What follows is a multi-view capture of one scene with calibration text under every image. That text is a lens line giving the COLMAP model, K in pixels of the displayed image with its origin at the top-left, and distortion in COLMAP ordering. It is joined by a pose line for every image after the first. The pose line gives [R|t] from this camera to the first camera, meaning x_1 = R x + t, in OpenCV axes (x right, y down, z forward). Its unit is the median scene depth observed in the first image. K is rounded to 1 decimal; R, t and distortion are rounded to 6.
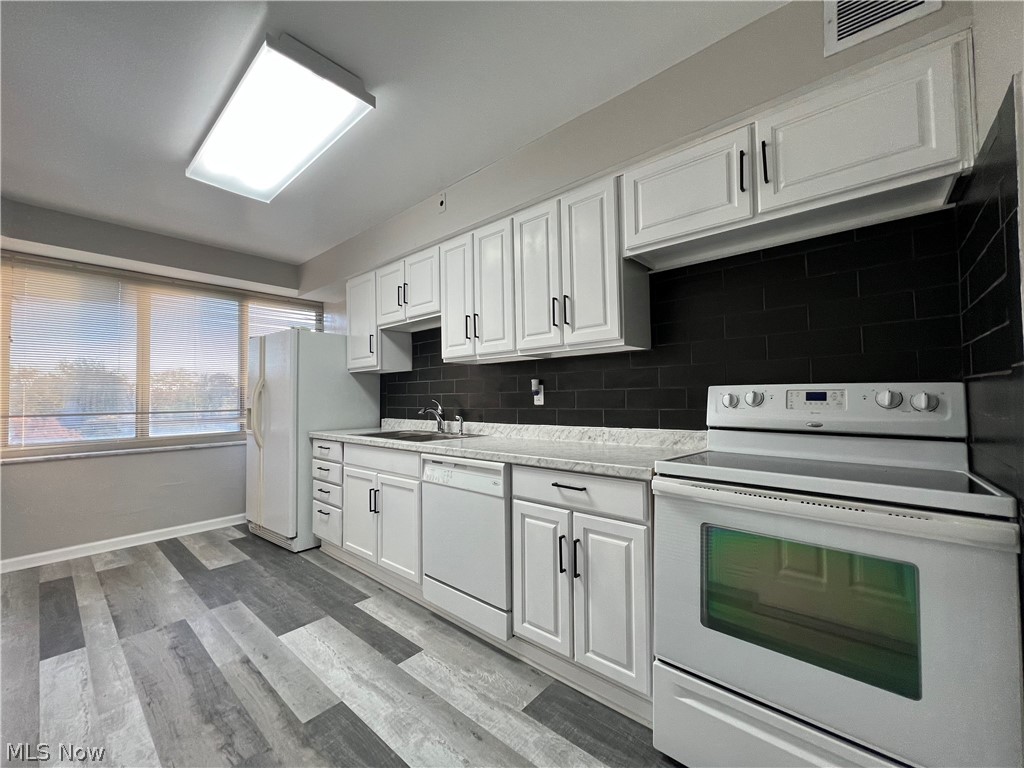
lens RADIAL K [[409.9, 0, 517.3], [0, 409.9, 382.3], [0, 0, 1]] dist [0.000909, 0.000243]
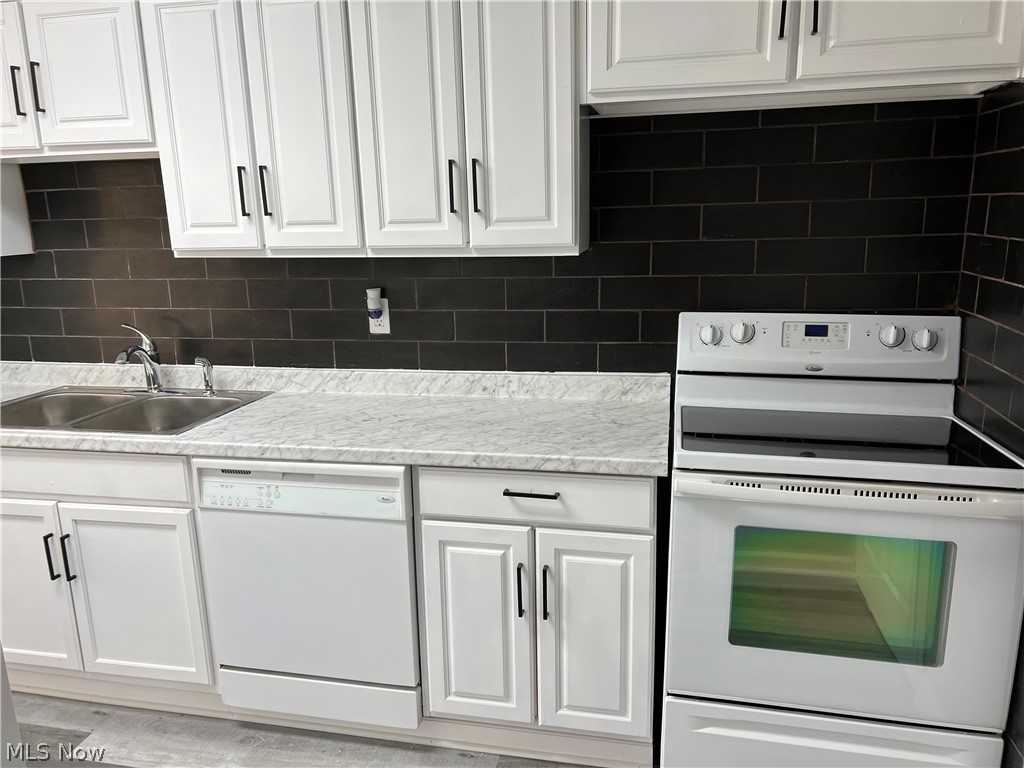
lens RADIAL K [[768.3, 0, 512.0], [0, 768.3, 384.0], [0, 0, 1]] dist [0.068727, -0.076909]
pose [[0.874755, -0.111902, 0.471468, -0.365681], [-0.008191, 0.969416, 0.245285, -0.171273], [-0.484497, -0.218426, 0.847085, 0.013549]]
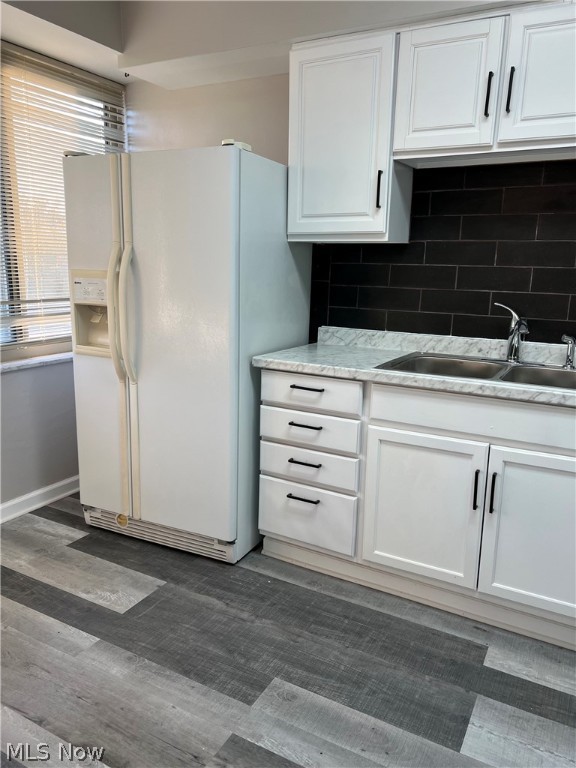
lens RADIAL K [[576.3, 0, 288.0], [0, 576.3, 384.0], [0, 0, 1]] dist [0.068727, -0.076909]
pose [[0.975889, -0.007656, 0.218132, -0.977952], [-0.045831, 0.969918, 0.239080, -0.040586], [-0.213400, -0.243313, 0.946181, 0.420420]]
